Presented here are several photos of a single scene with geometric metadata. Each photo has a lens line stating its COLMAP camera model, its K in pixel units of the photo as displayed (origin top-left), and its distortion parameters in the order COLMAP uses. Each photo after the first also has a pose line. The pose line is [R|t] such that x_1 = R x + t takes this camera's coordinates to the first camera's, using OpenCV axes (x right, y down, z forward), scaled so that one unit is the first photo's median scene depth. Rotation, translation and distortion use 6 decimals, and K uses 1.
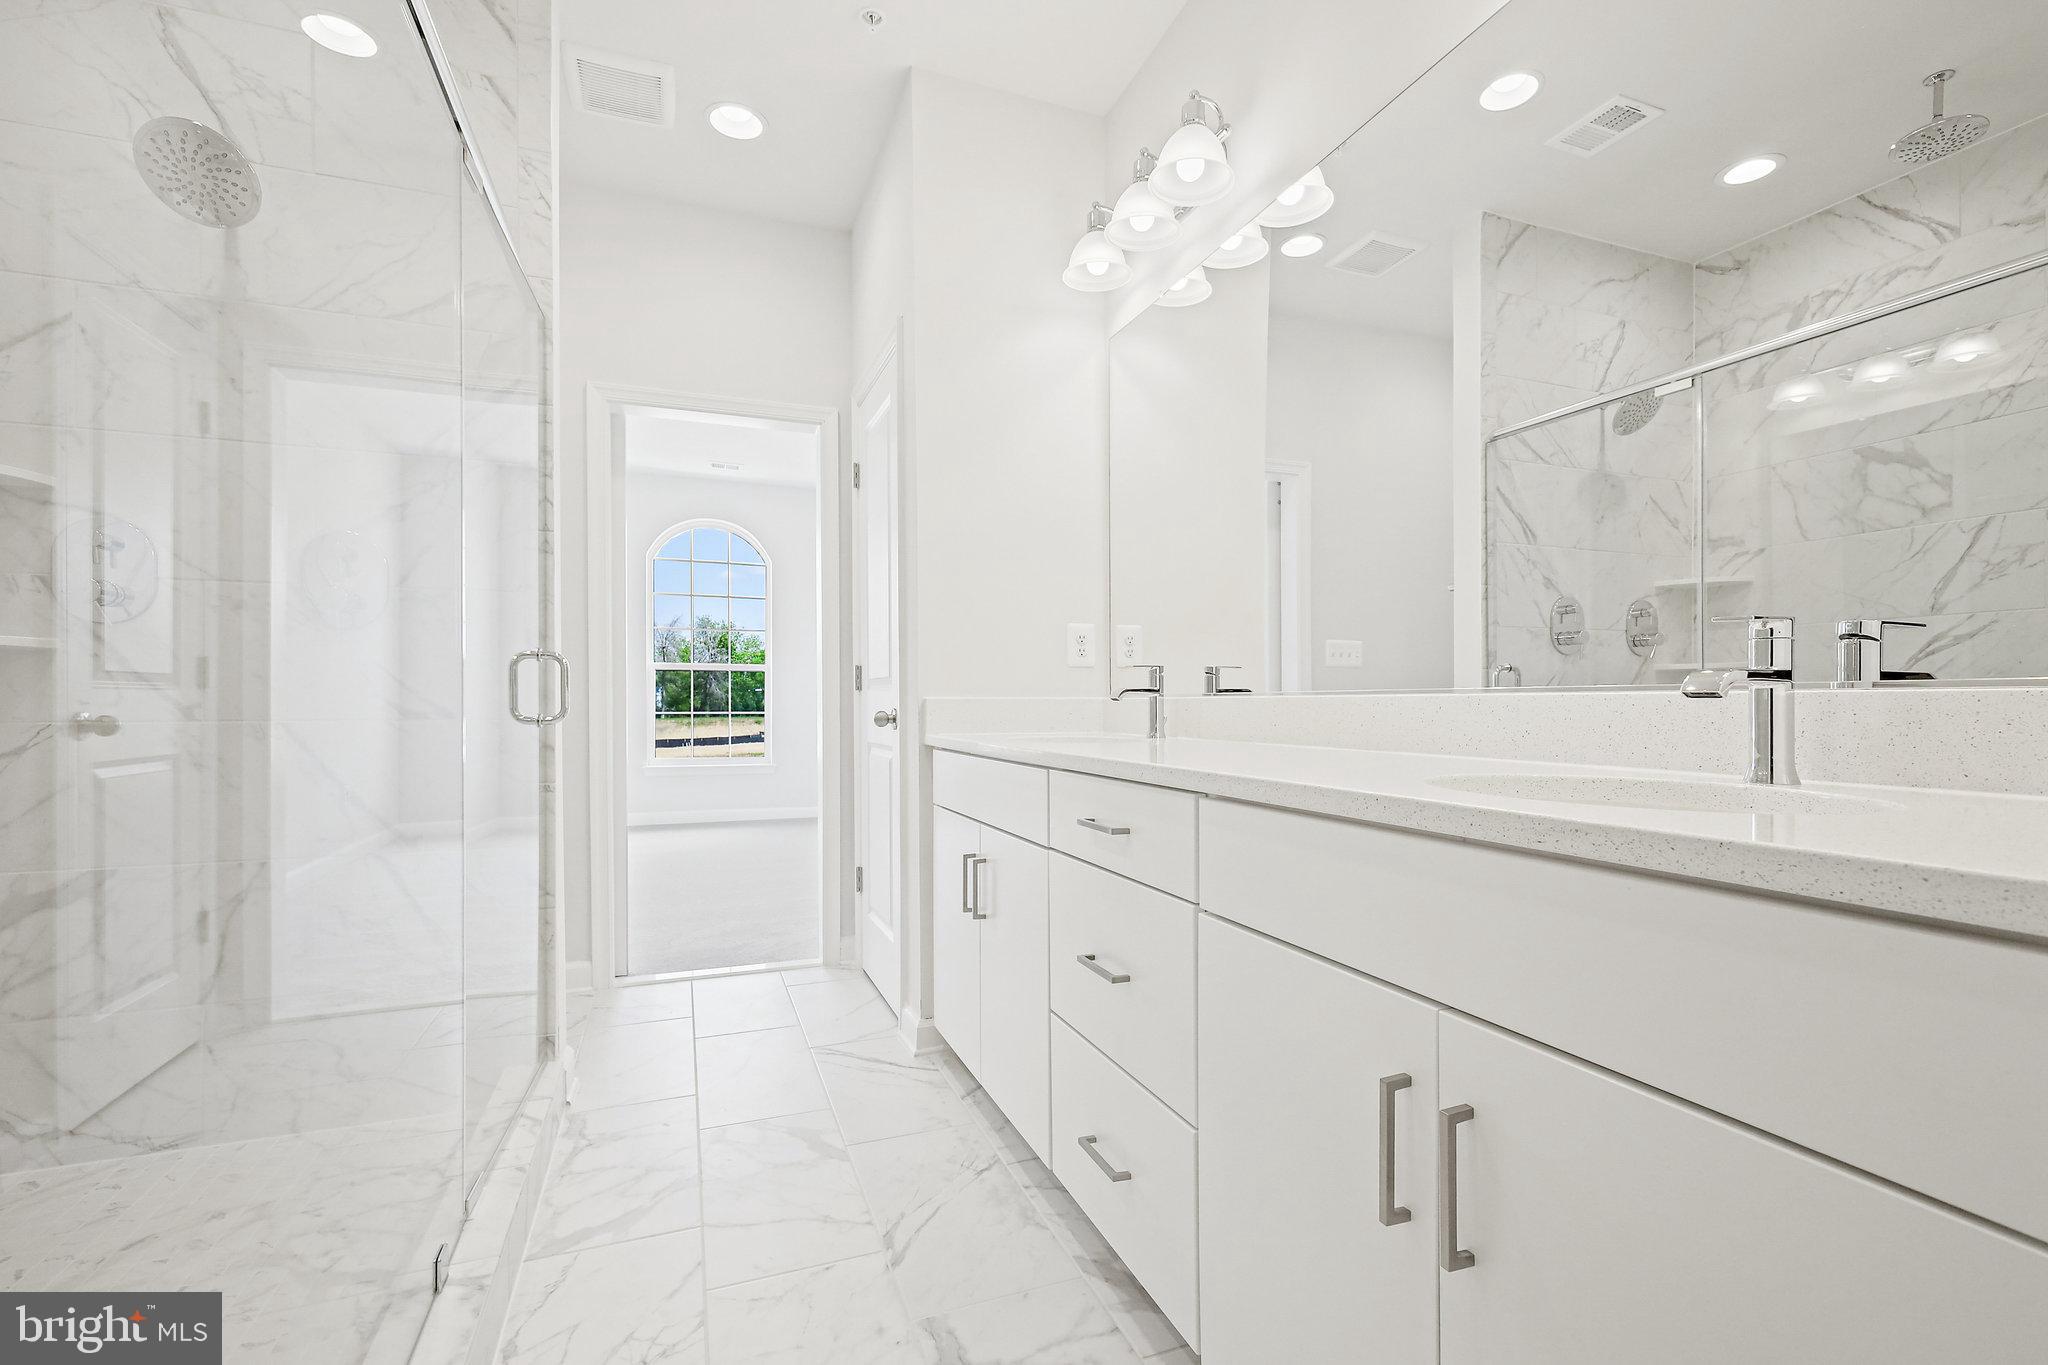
lens RADIAL K [[913.1, 0, 1032.4], [0, 913.1, 699.4], [0, 0, 1]] dist [0.000759, 0.000488]
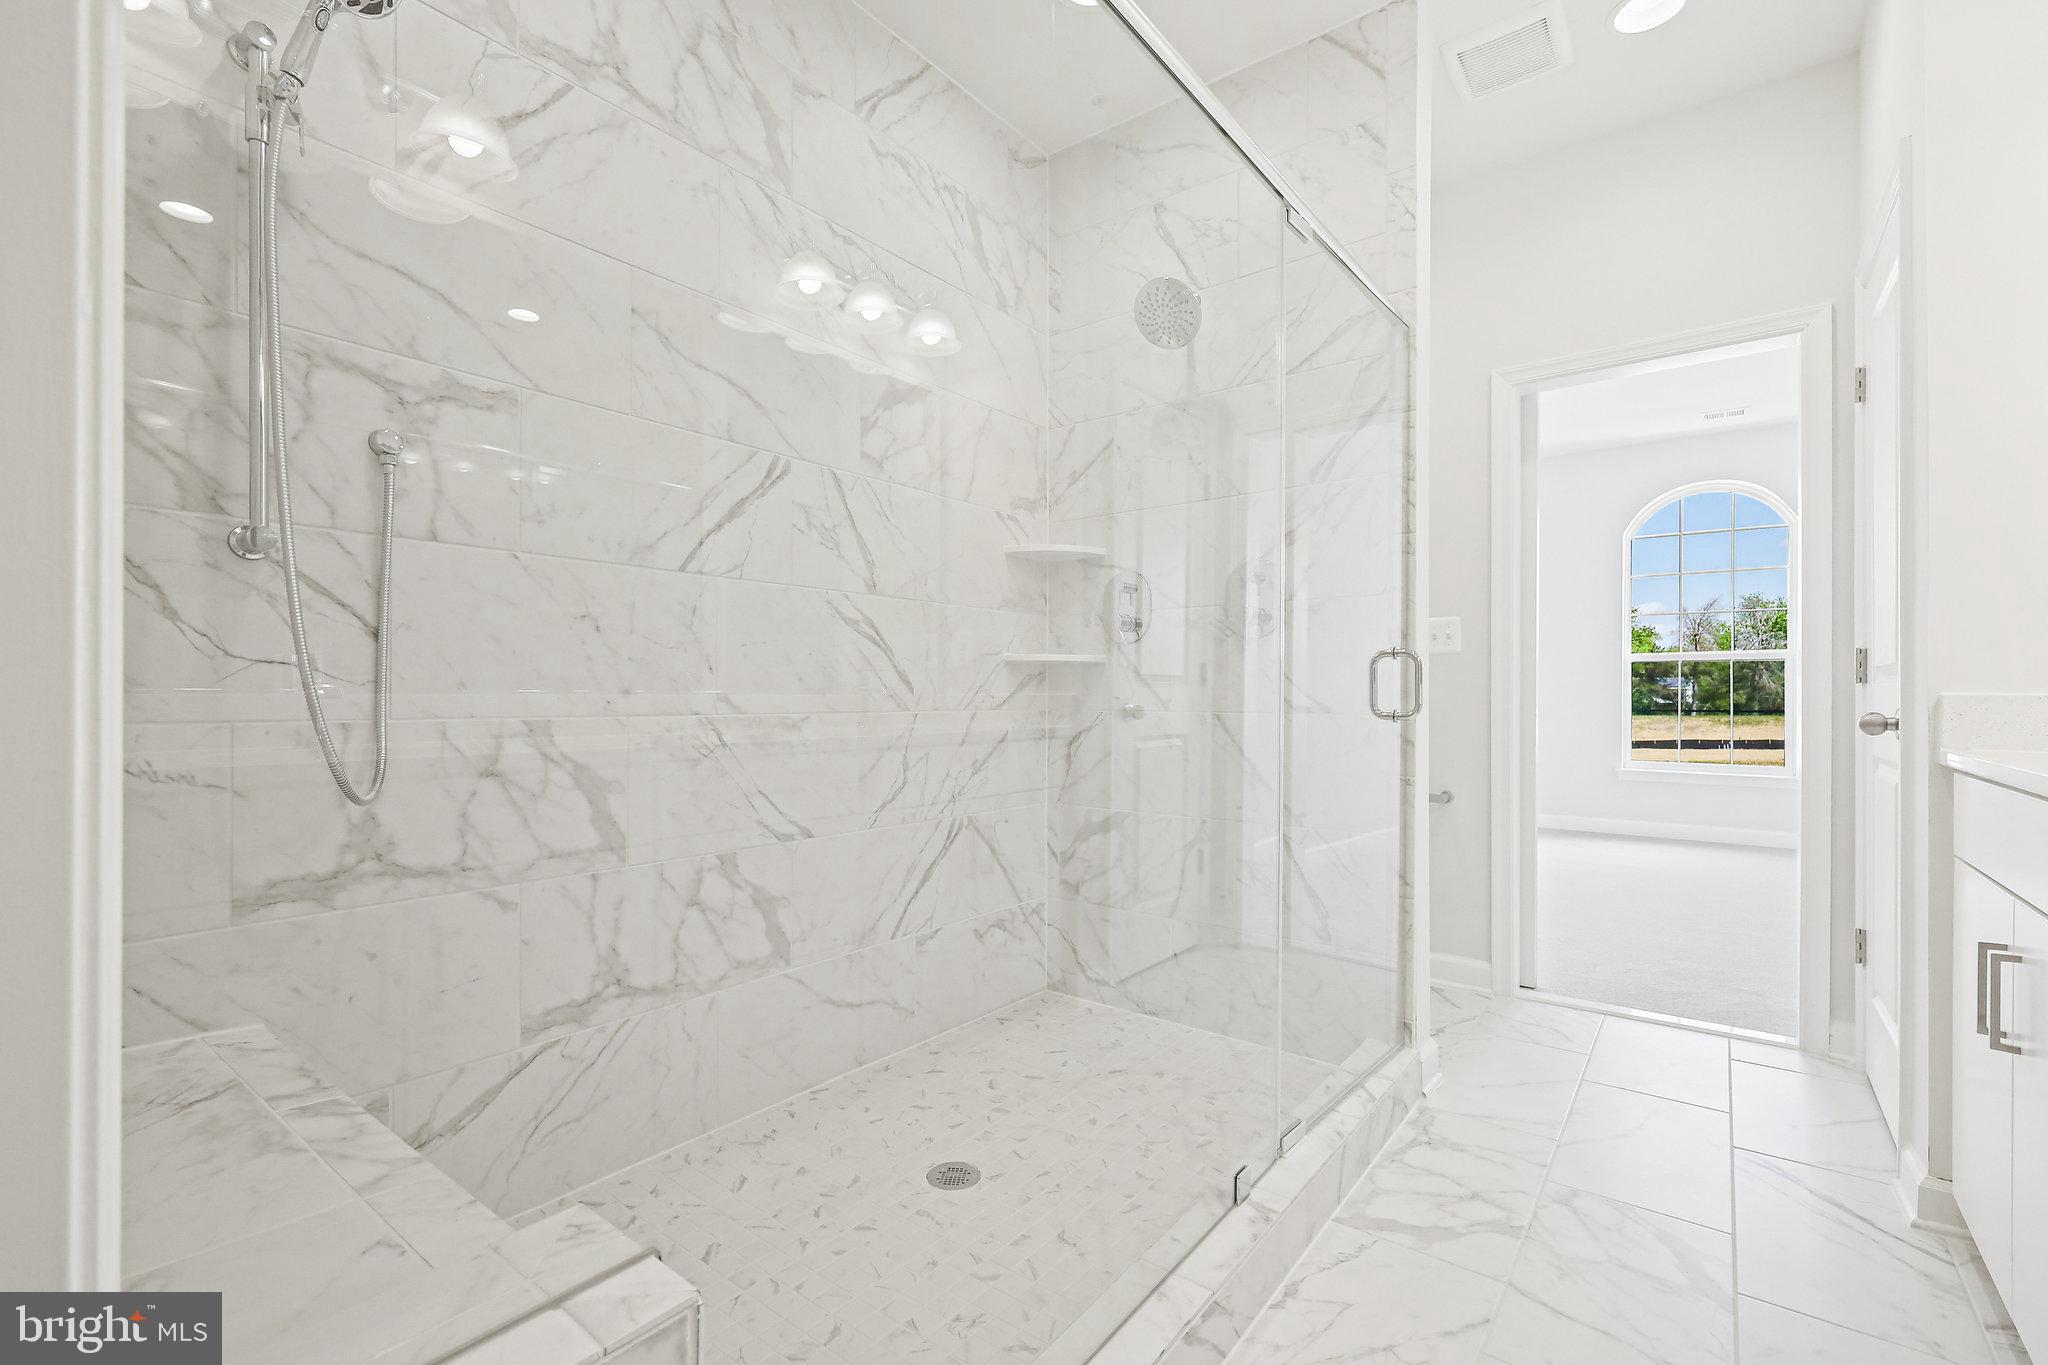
lens RADIAL K [[895.8, 0, 1025.8], [0, 895.8, 691.8], [0, 0, 1]] dist [0.000331, -0.000162]
pose [[0.510570, -0.001661, -0.859835, 0.112884], [-0.000588, 0.999997, -0.002281, -0.001601], [0.859836, 0.001670, 0.510567, 0.104954]]
